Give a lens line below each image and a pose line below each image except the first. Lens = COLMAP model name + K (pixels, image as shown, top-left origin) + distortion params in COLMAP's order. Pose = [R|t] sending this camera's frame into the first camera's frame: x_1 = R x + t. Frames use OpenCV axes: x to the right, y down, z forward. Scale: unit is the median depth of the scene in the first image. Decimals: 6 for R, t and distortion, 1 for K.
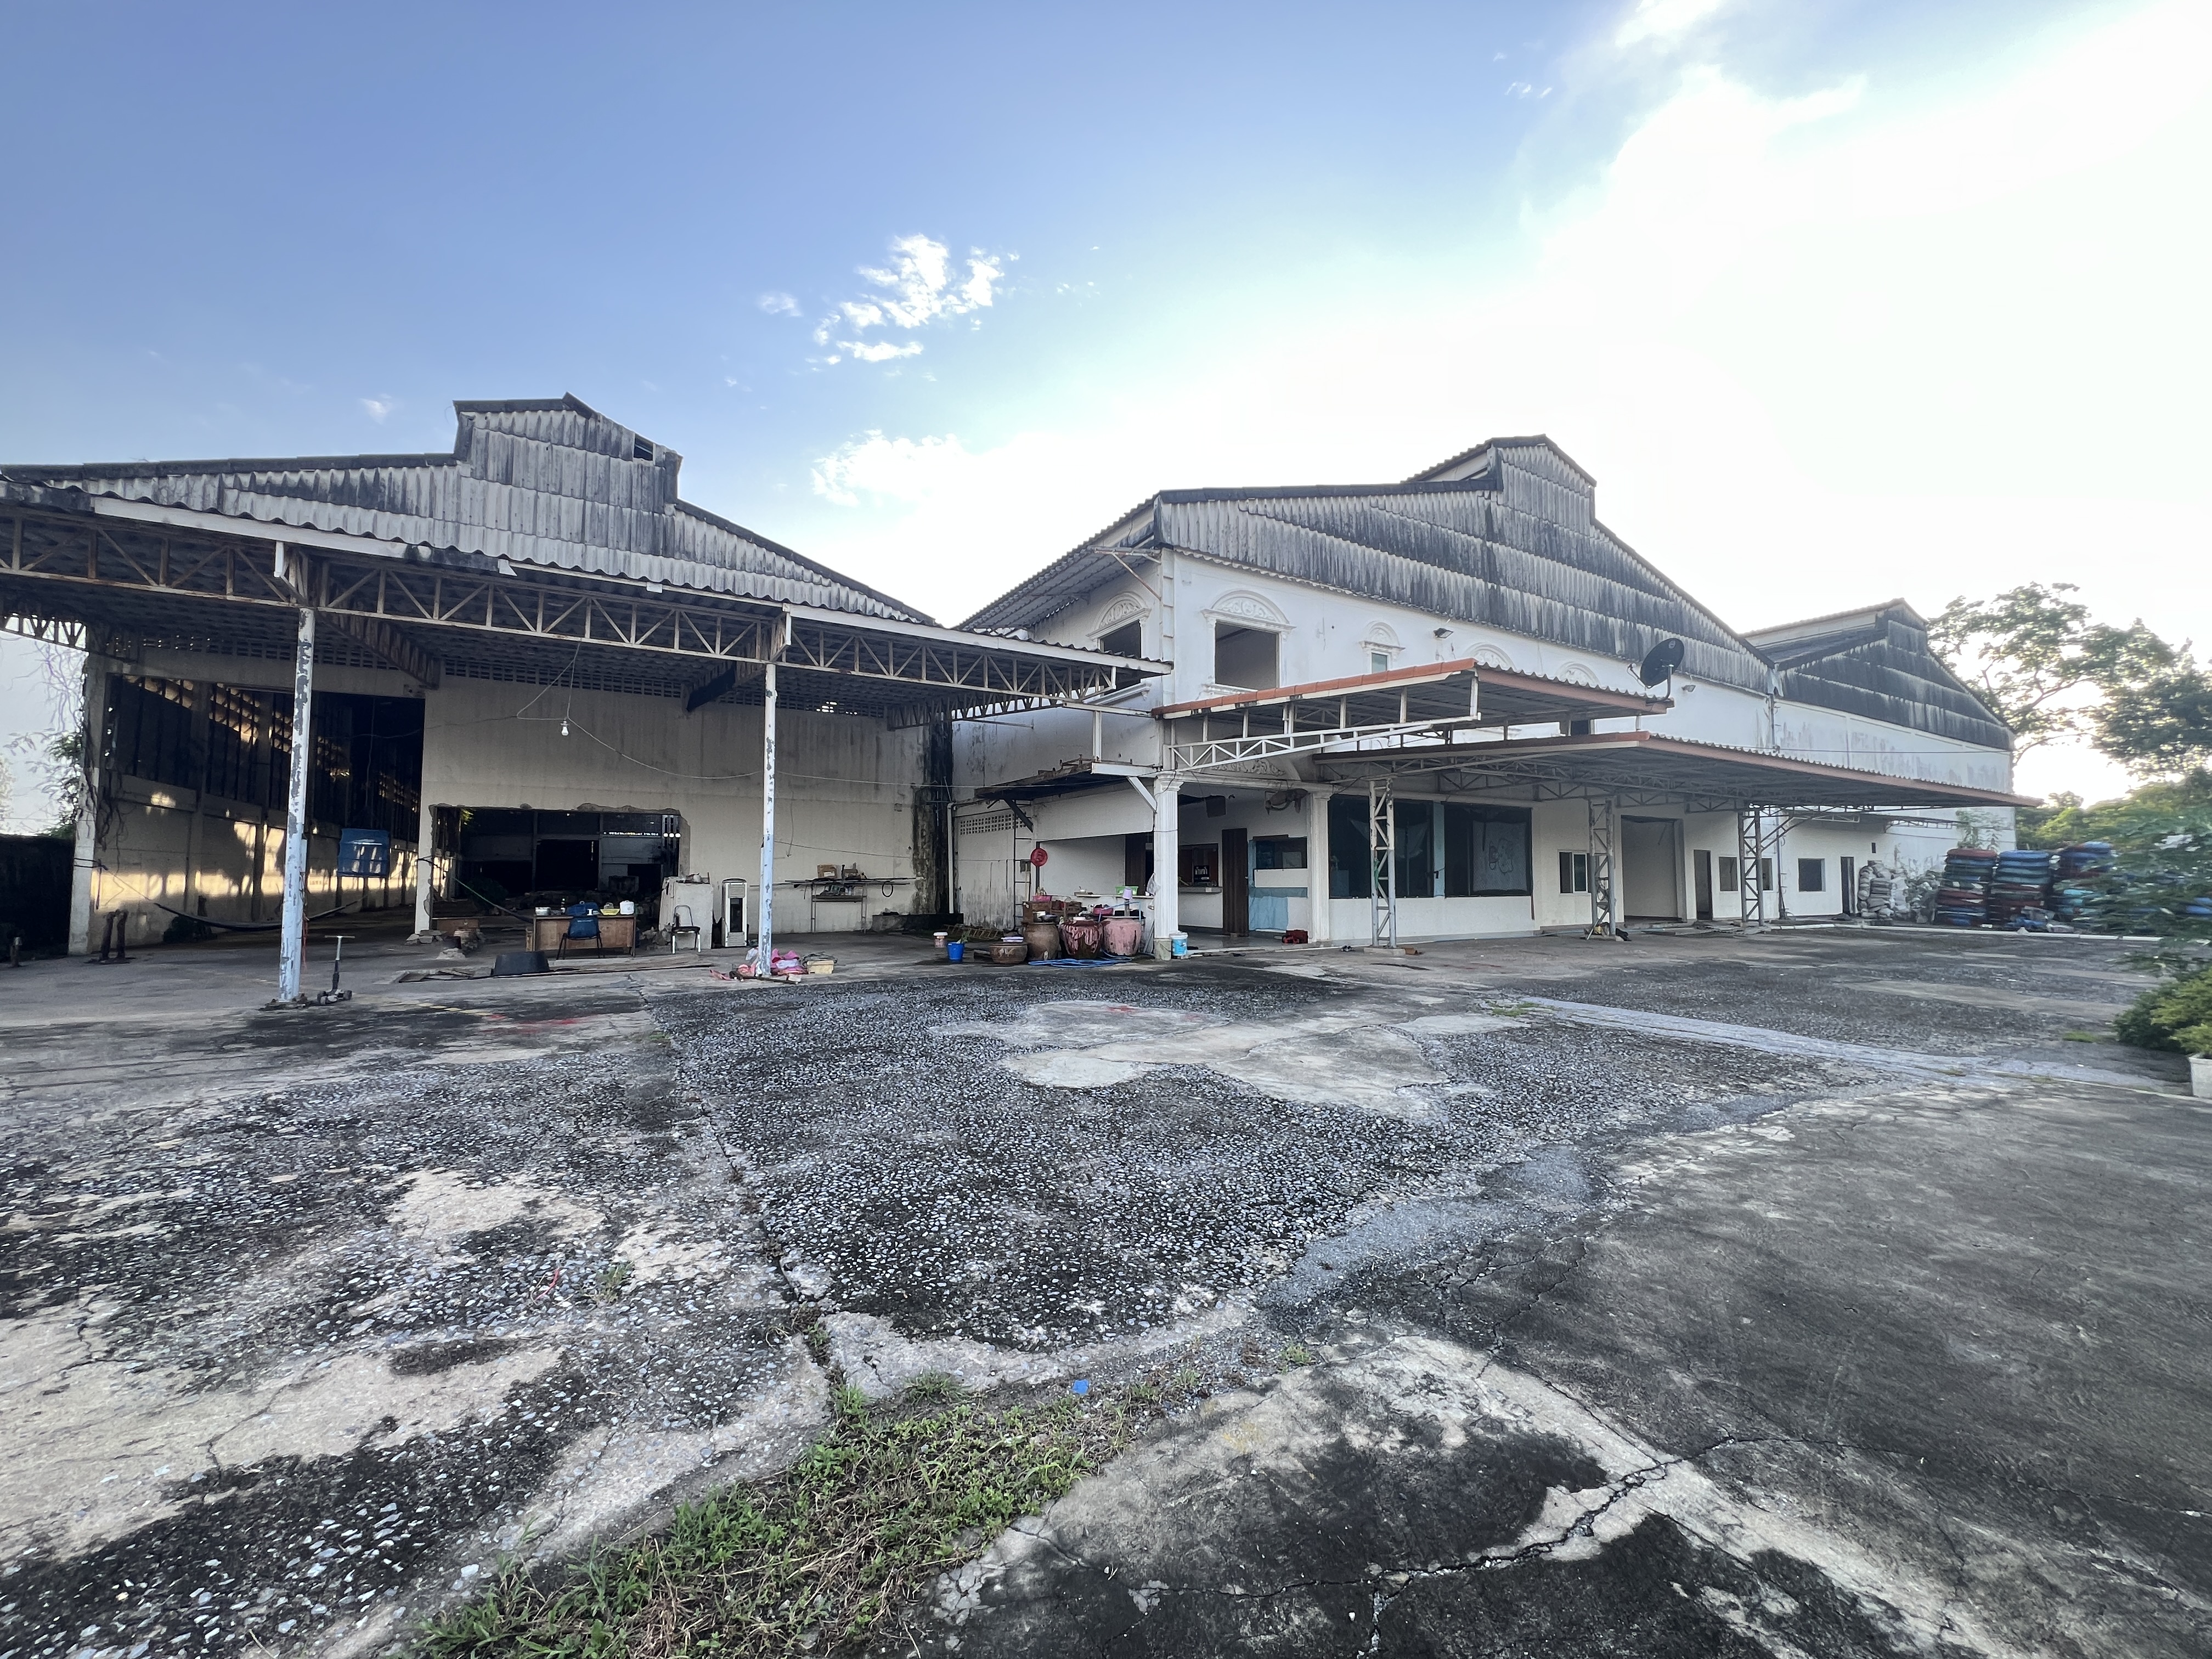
lens RADIAL K [[884.6, 0, 1105.3], [0, 884.6, 816.0], [0, 0, 1]] dist [-0.001769, -0.000023]
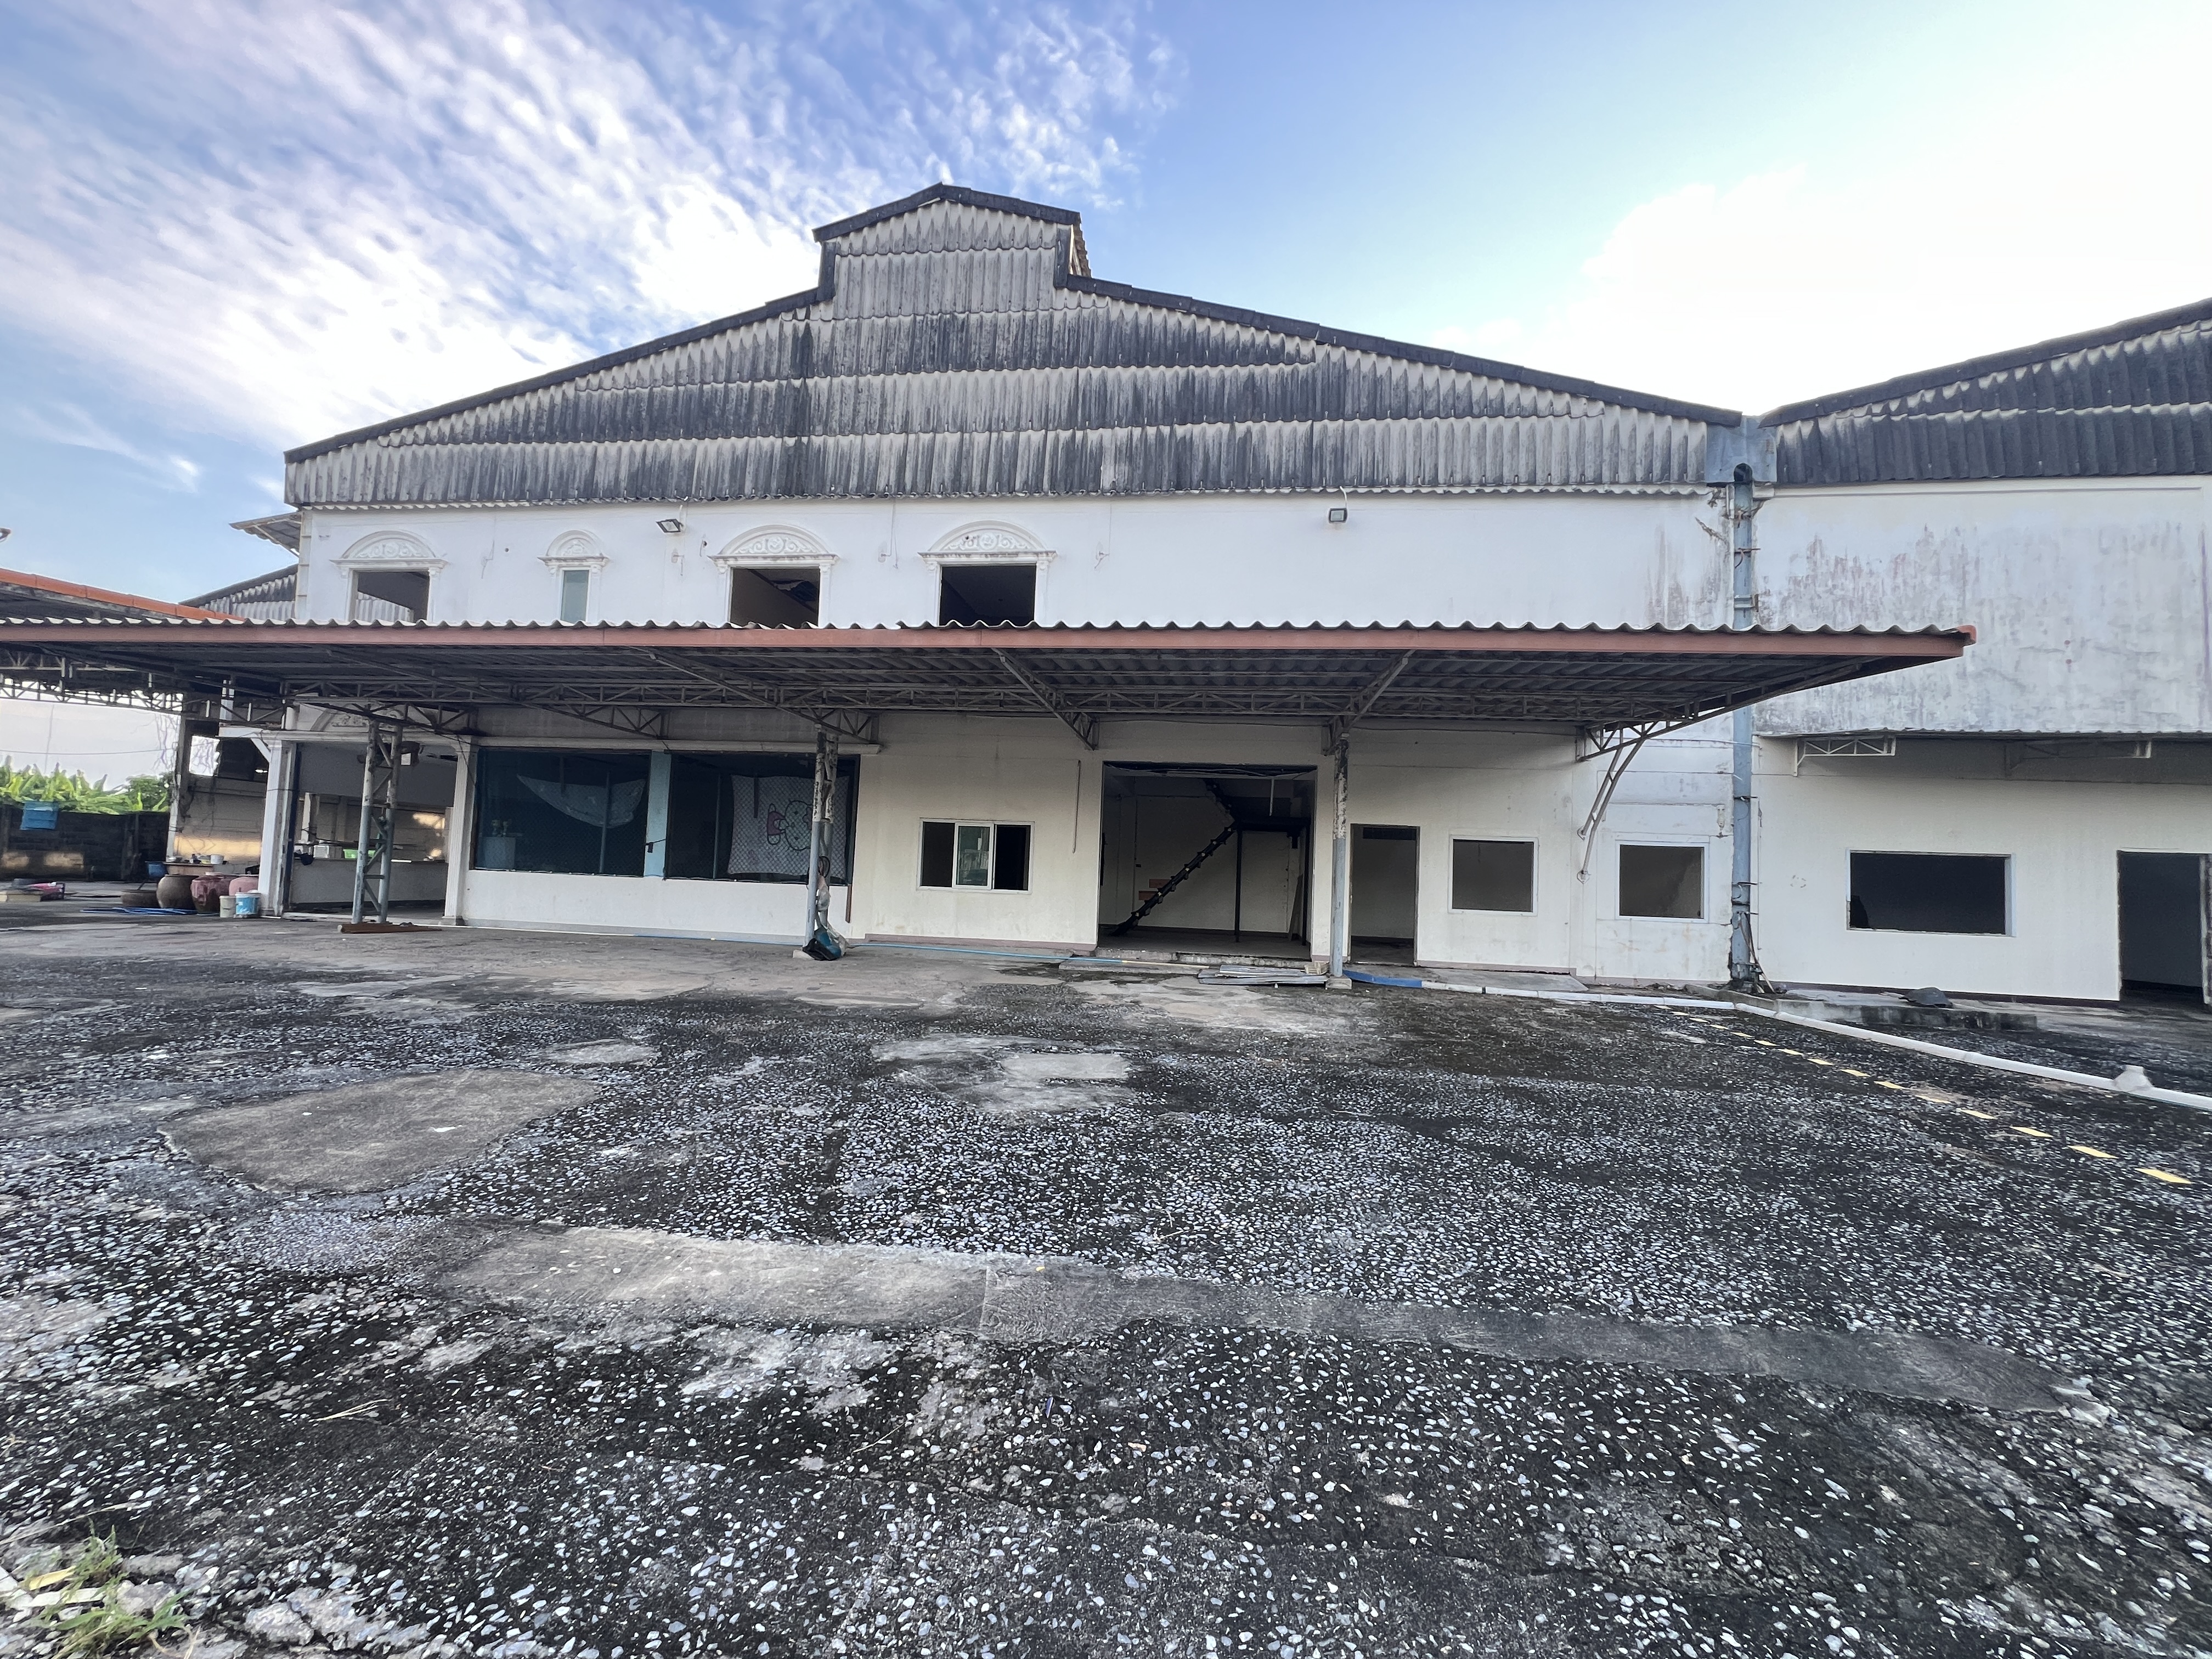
lens RADIAL K [[884.6, 0, 1106.0], [0, 884.6, 835.3], [0, 0, 1]] dist [-0.001769, -0.000023]
pose [[0.778200, -0.001738, -0.628014, 1.087464], [0.003864, 0.999990, 0.002020, 0.053264], [0.628005, -0.003999, 0.778199, 0.616681]]
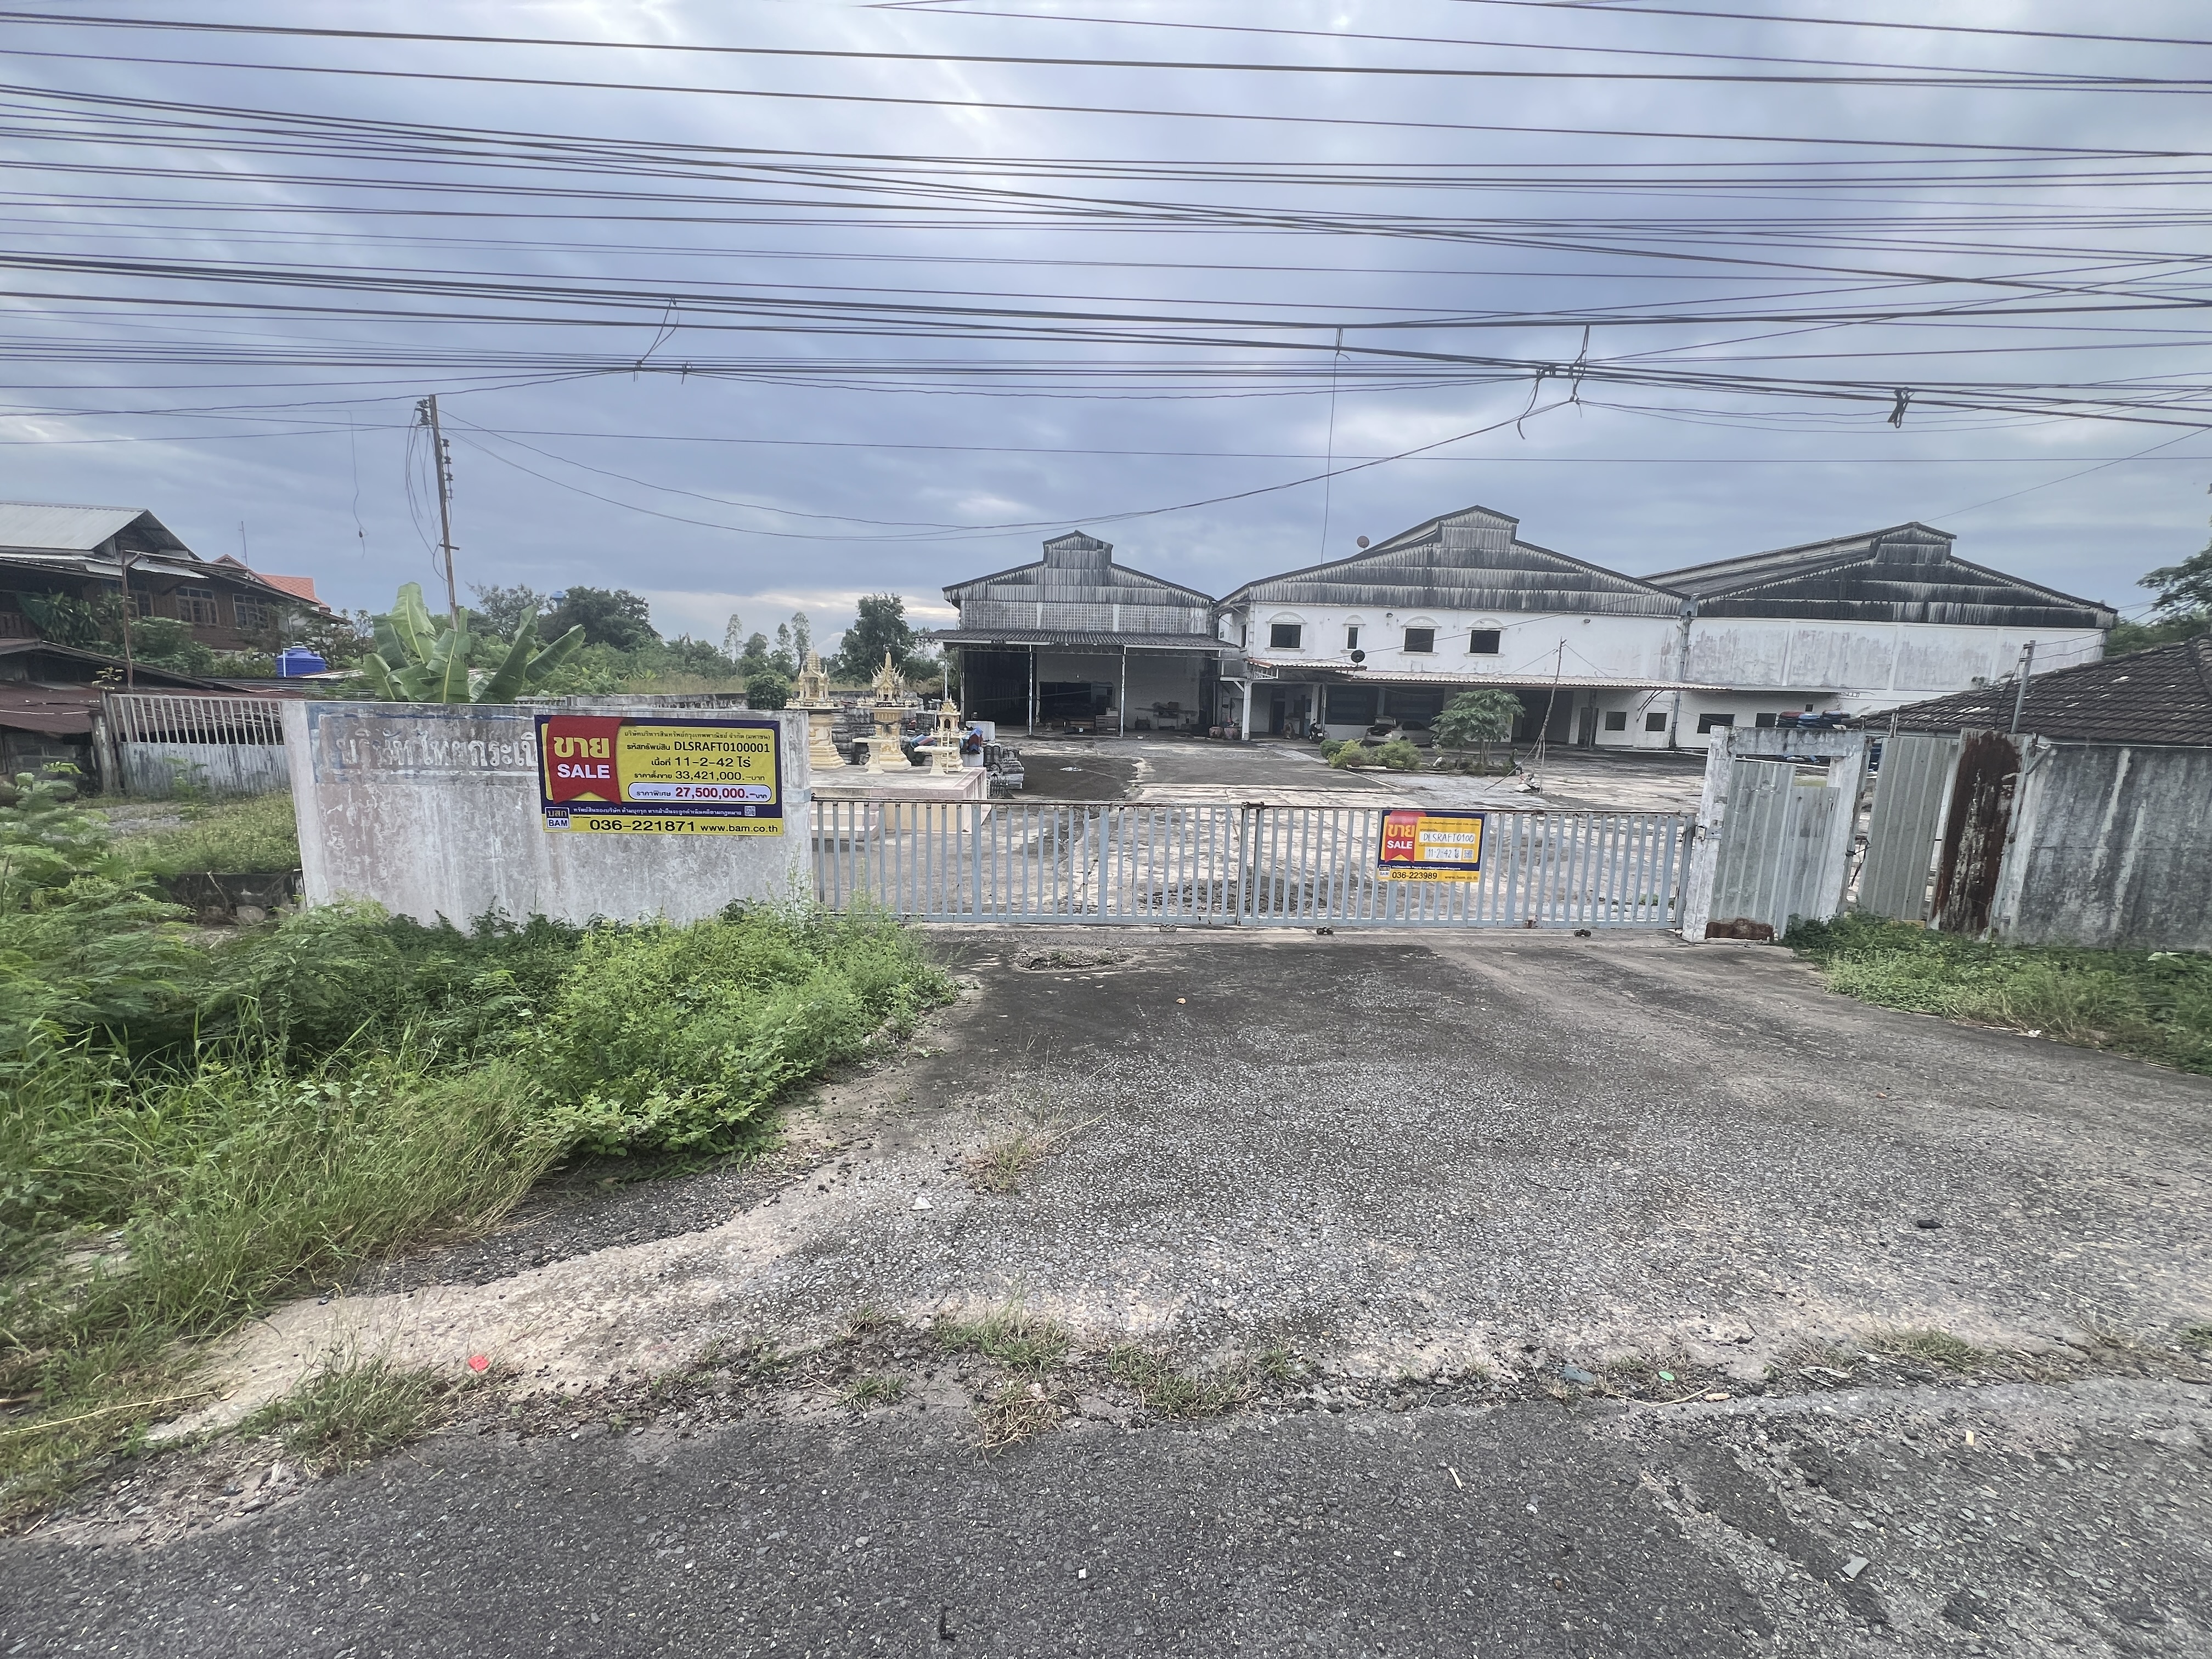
lens RADIAL K [[882.6, 0, 1096.8], [0, 882.6, 843.9], [0, 0, 1]] dist [-0.001981, -0.000176]
pose [[0.871013, 0.104095, -0.480105, 0.865519], [0.007666, 0.974294, 0.225152, -0.138781], [0.491201, -0.199790, 0.847824, -1.486384]]
